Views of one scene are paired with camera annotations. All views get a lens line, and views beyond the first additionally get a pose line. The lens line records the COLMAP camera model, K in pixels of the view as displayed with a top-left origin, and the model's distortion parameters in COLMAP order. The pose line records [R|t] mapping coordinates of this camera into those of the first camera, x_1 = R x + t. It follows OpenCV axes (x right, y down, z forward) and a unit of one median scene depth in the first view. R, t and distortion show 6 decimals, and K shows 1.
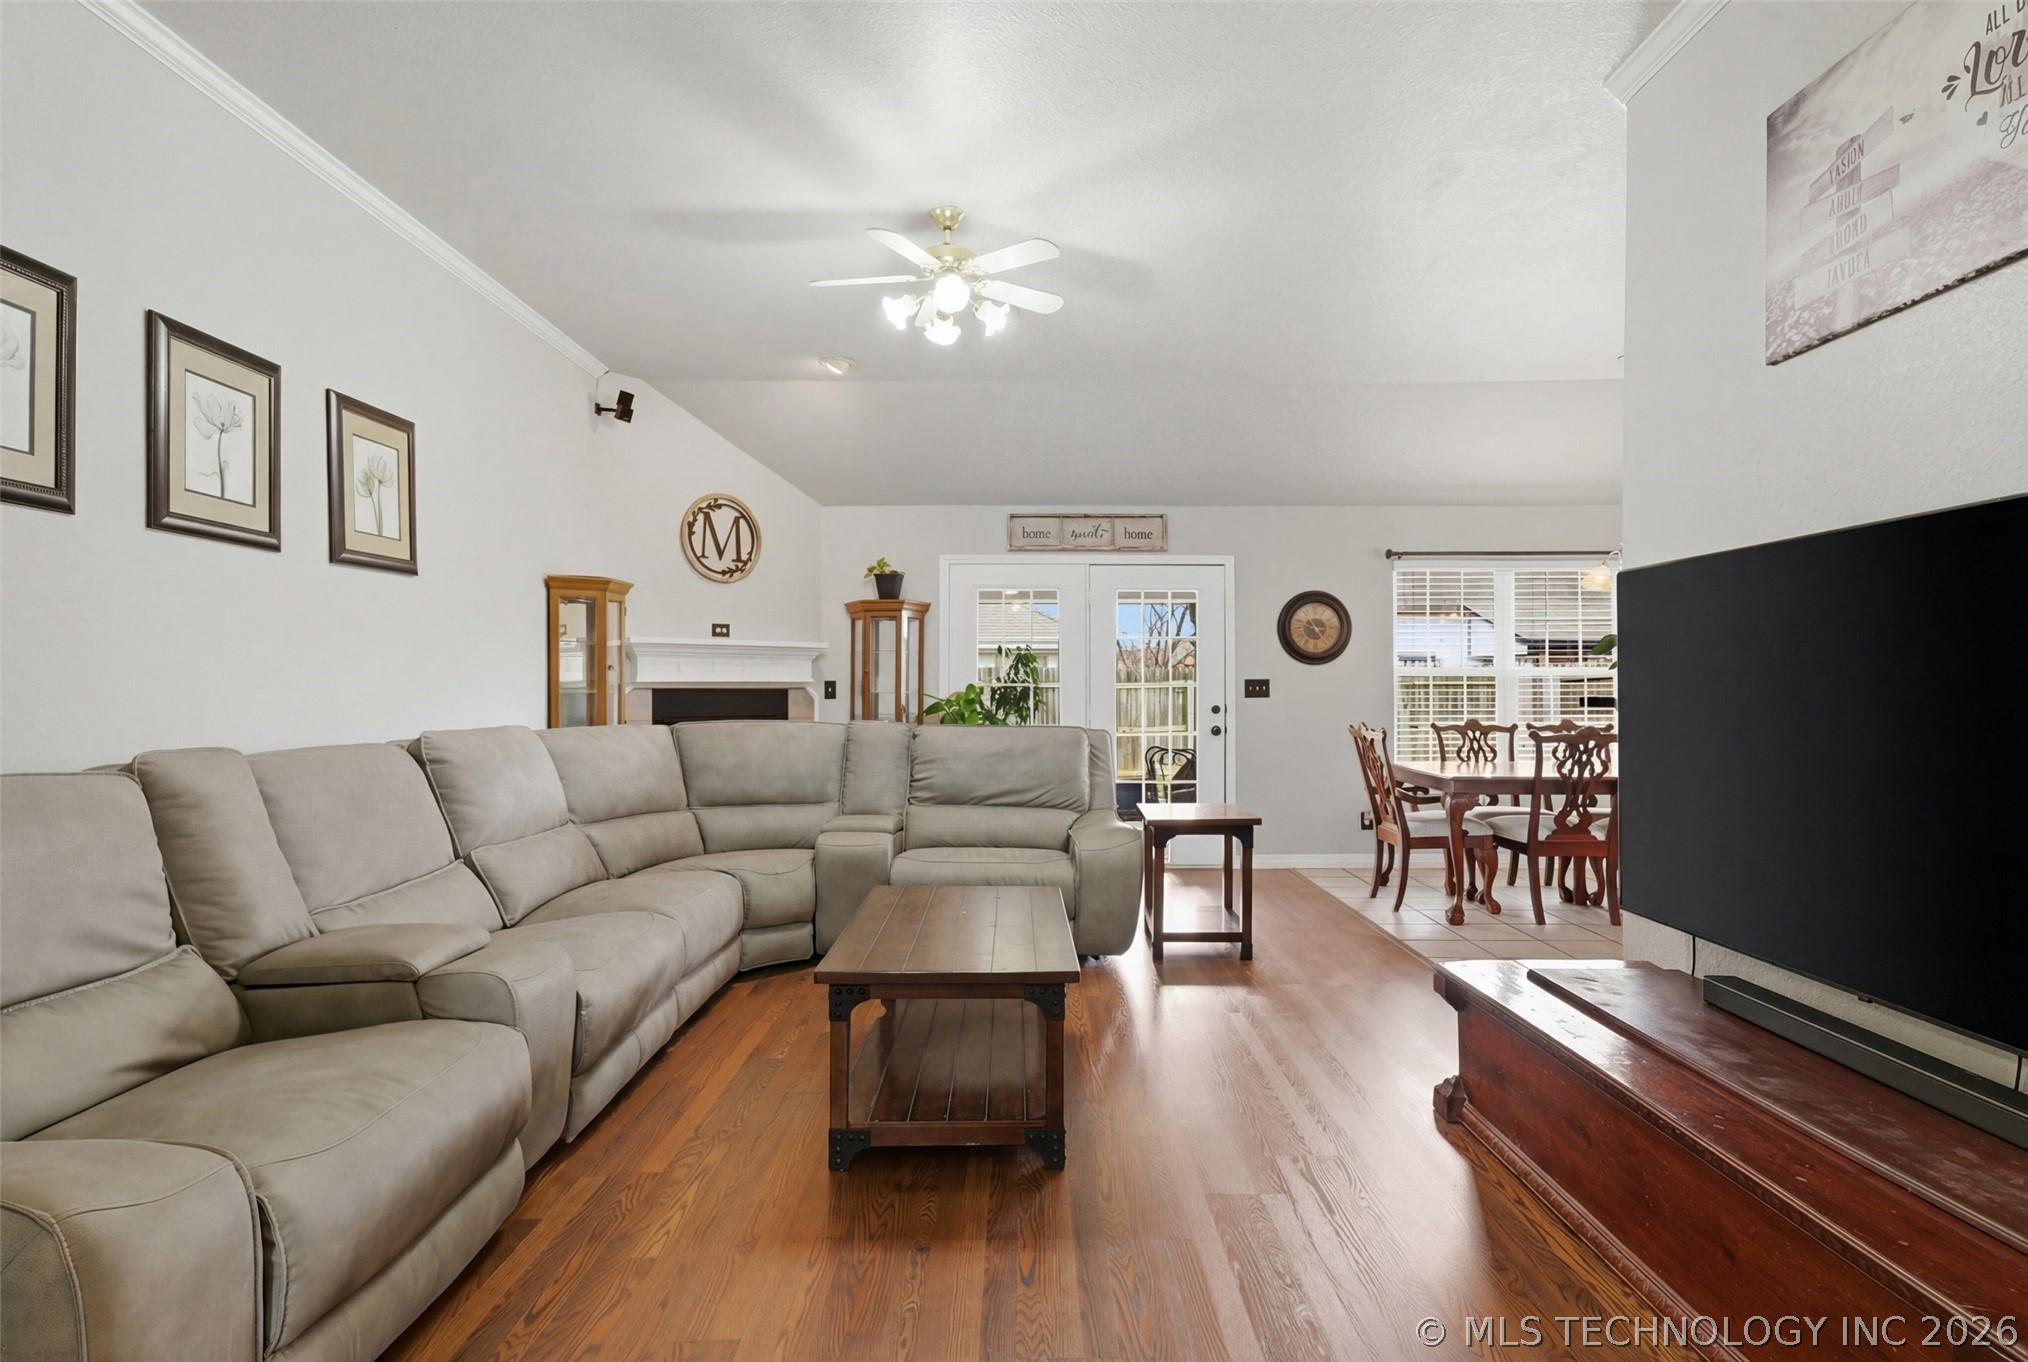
lens RADIAL K [[1070.3, 0, 1017.8], [0, 1070.3, 690.0], [0, 0, 1]] dist [0.051058, -0.019006]
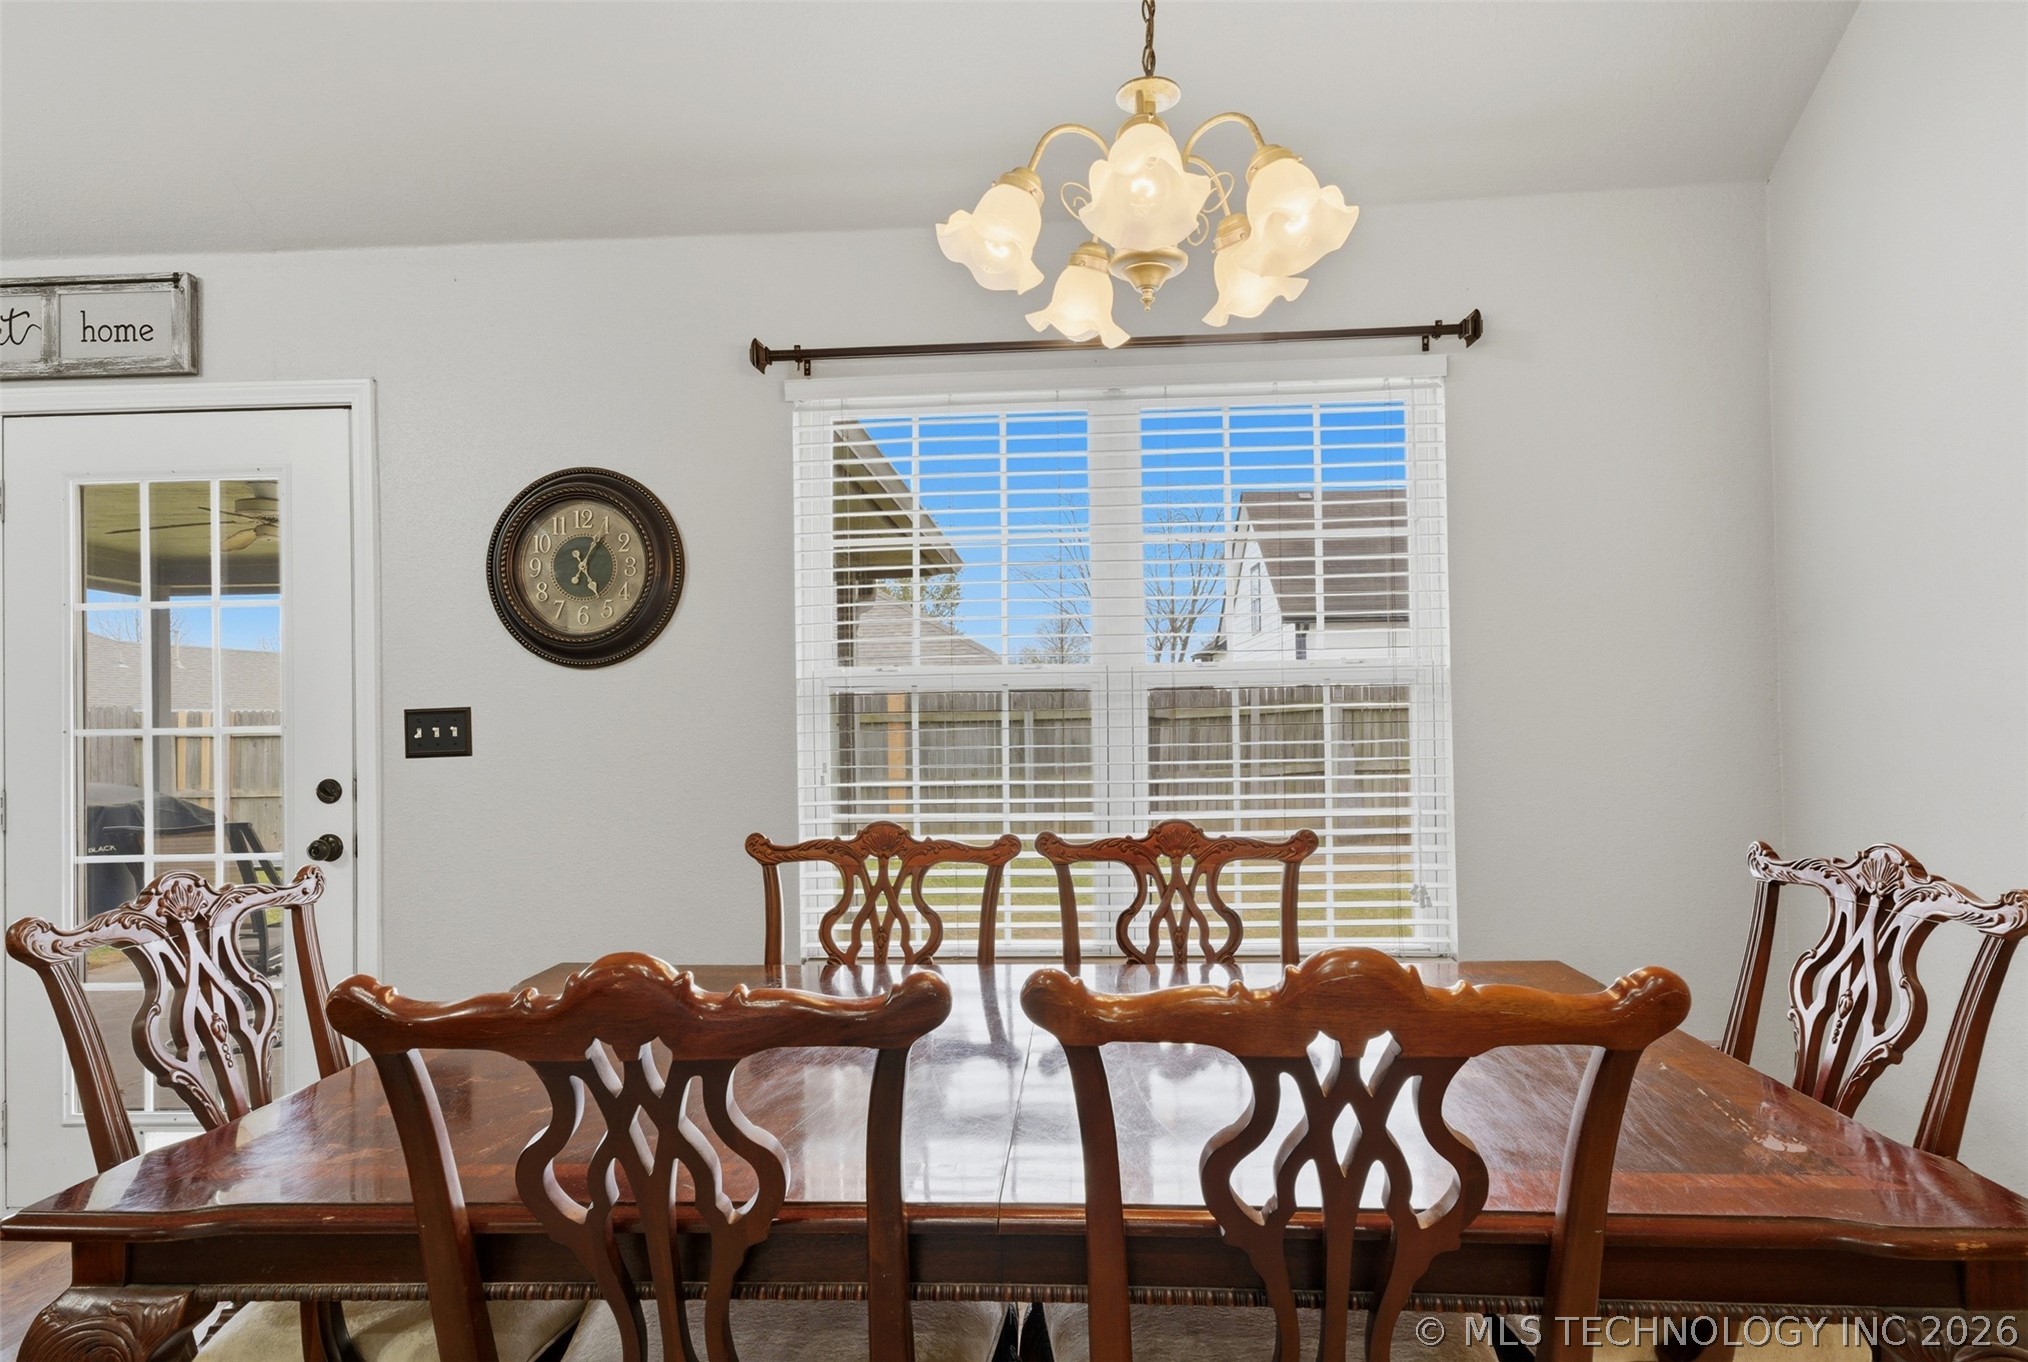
lens RADIAL K [[1145.1, 0, 994.0], [0, 1145.1, 706.9], [0, 0, 1]] dist [0.055219, 0.001797]
pose [[0.996535, -0.015246, -0.081768, 0.533857], [0.014226, 0.999814, -0.013042, -0.003100], [0.081952, 0.011834, 0.996566, 0.721704]]
